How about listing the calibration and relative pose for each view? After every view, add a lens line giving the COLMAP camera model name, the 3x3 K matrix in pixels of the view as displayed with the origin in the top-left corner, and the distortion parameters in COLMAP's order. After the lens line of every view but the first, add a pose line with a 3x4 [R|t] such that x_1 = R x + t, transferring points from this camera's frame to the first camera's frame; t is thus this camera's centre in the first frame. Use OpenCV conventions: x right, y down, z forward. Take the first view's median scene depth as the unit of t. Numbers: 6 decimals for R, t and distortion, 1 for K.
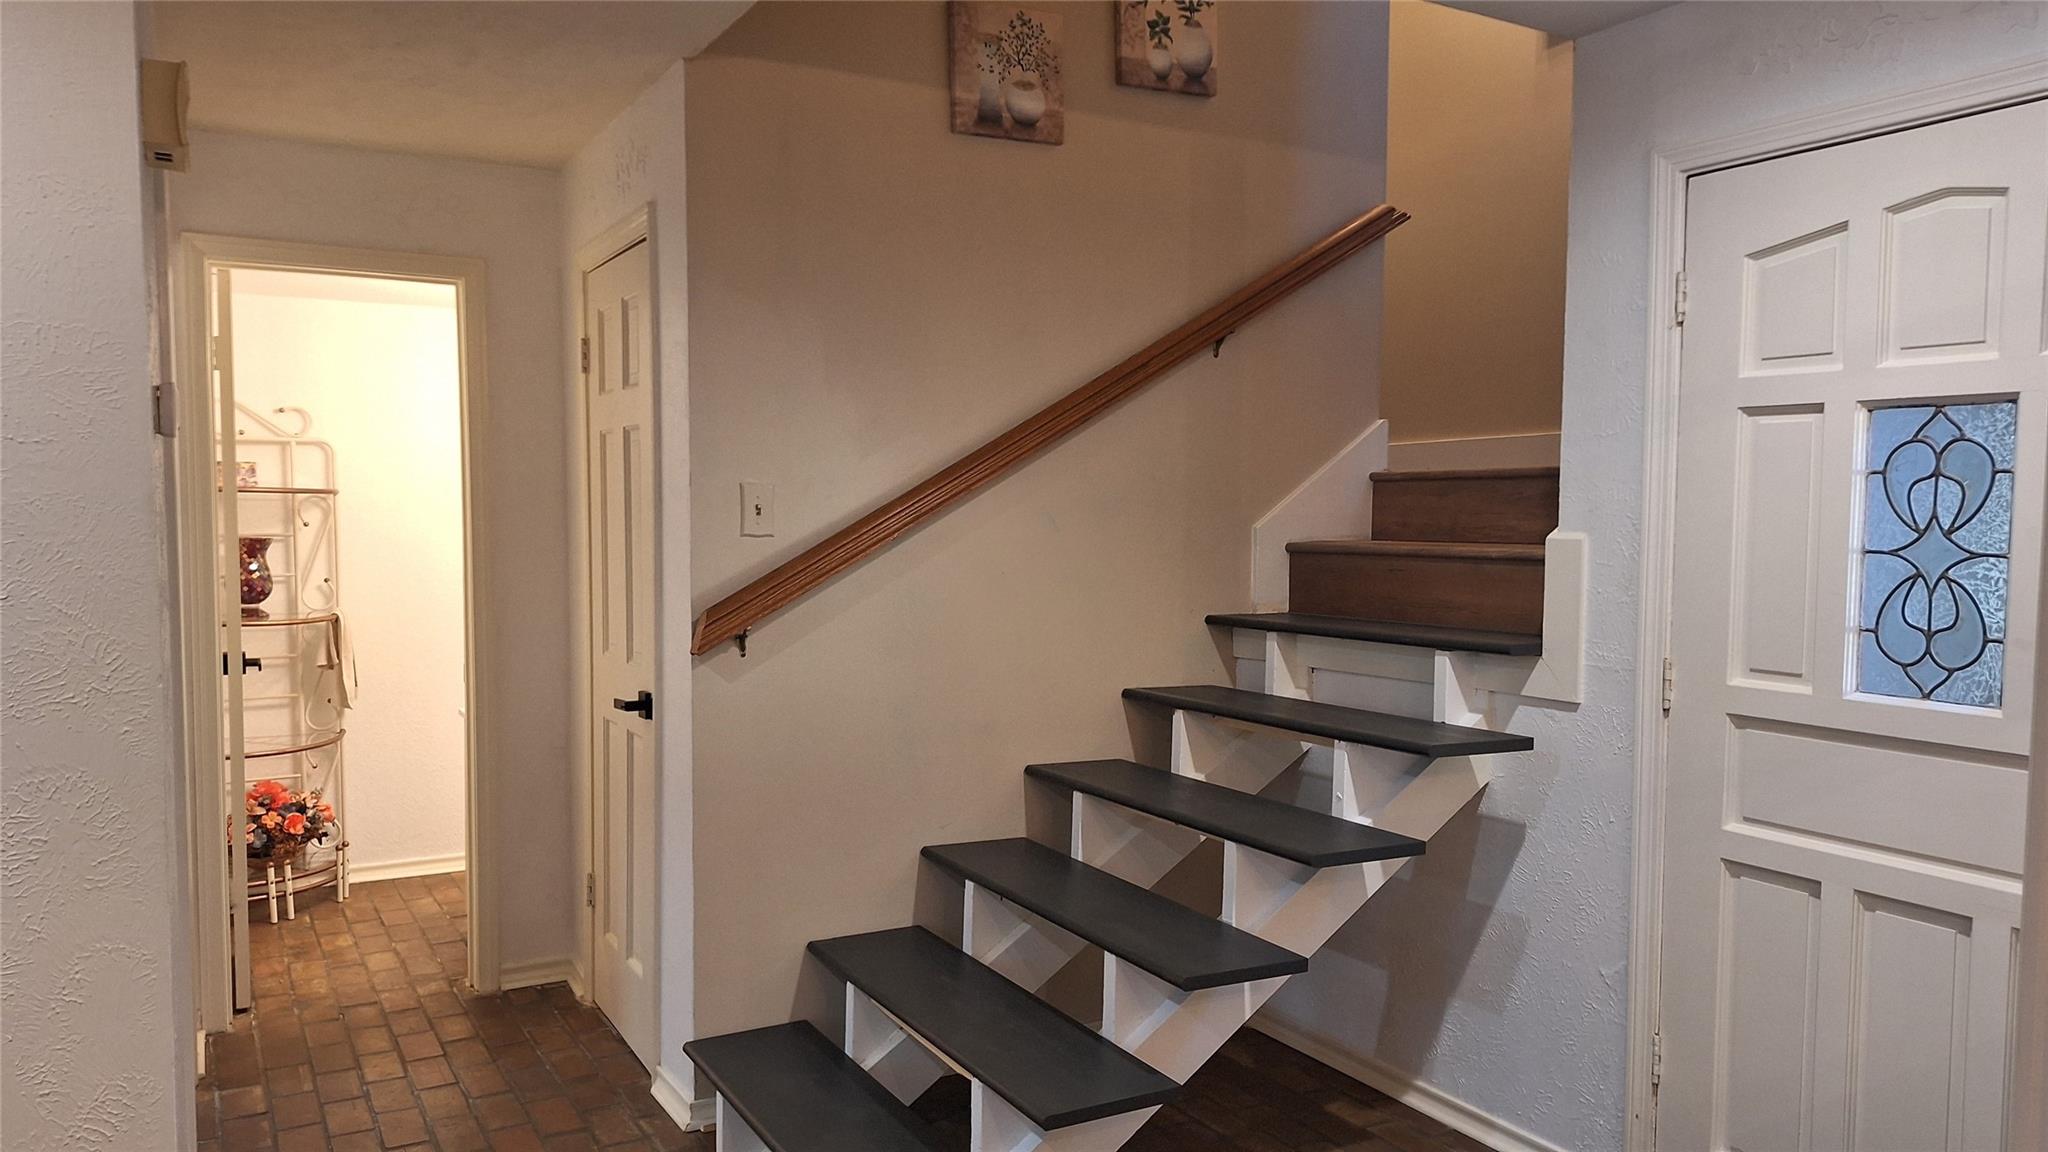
lens RADIAL K [[1415.1, 0, 1023.5], [0, 1415.1, 612.1], [0, 0, 1]] dist [0.070109, -0.079983]
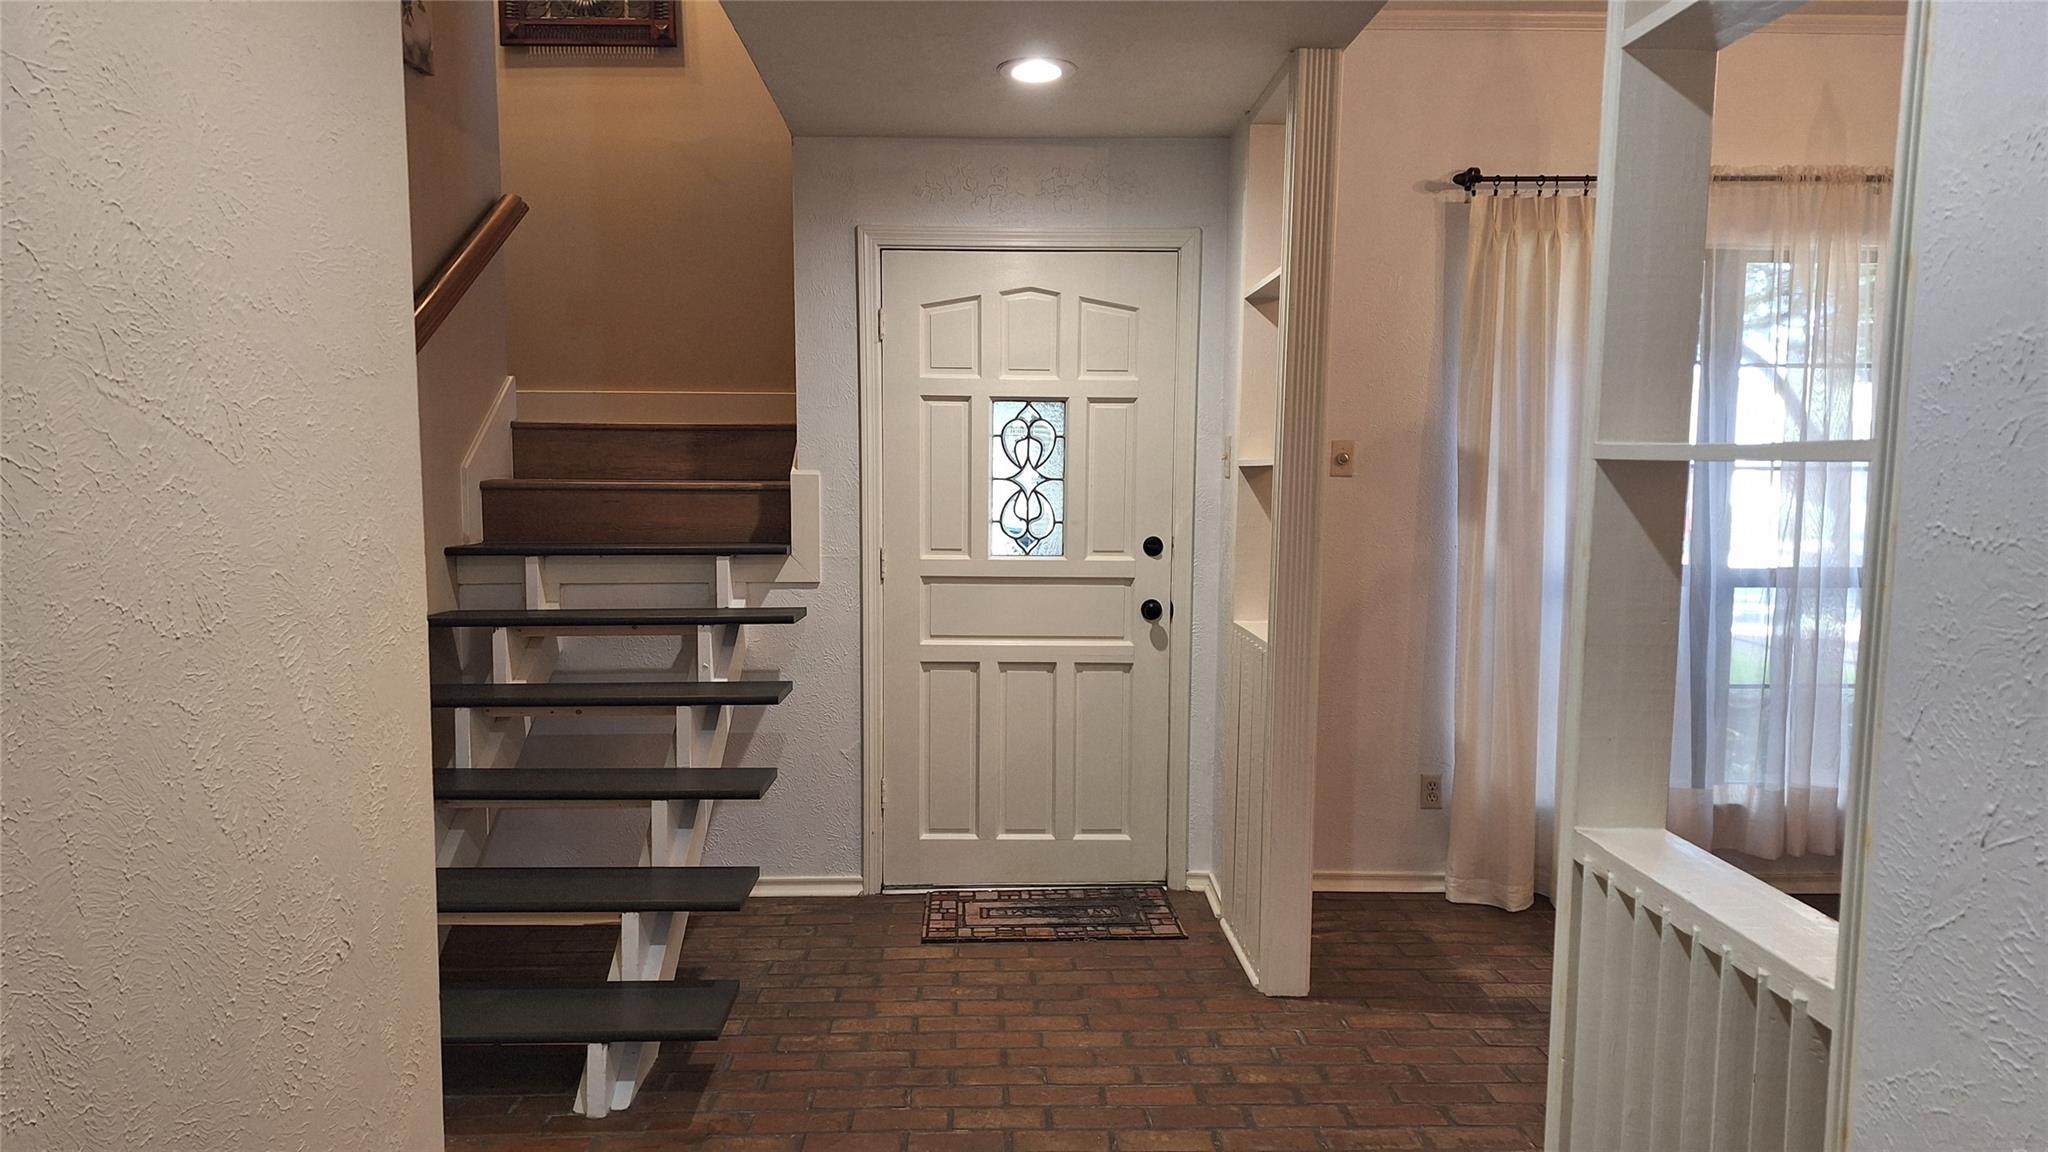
lens RADIAL K [[1415.1, 0, 1023.5], [0, 1415.1, 612.1], [0, 0, 1]] dist [0.070109, -0.079983]
pose [[0.510816, -0.100392, 0.853808, -0.885670], [0.060949, 0.994888, 0.080515, -0.014463], [-0.857527, 0.010911, 0.514323, 0.032402]]
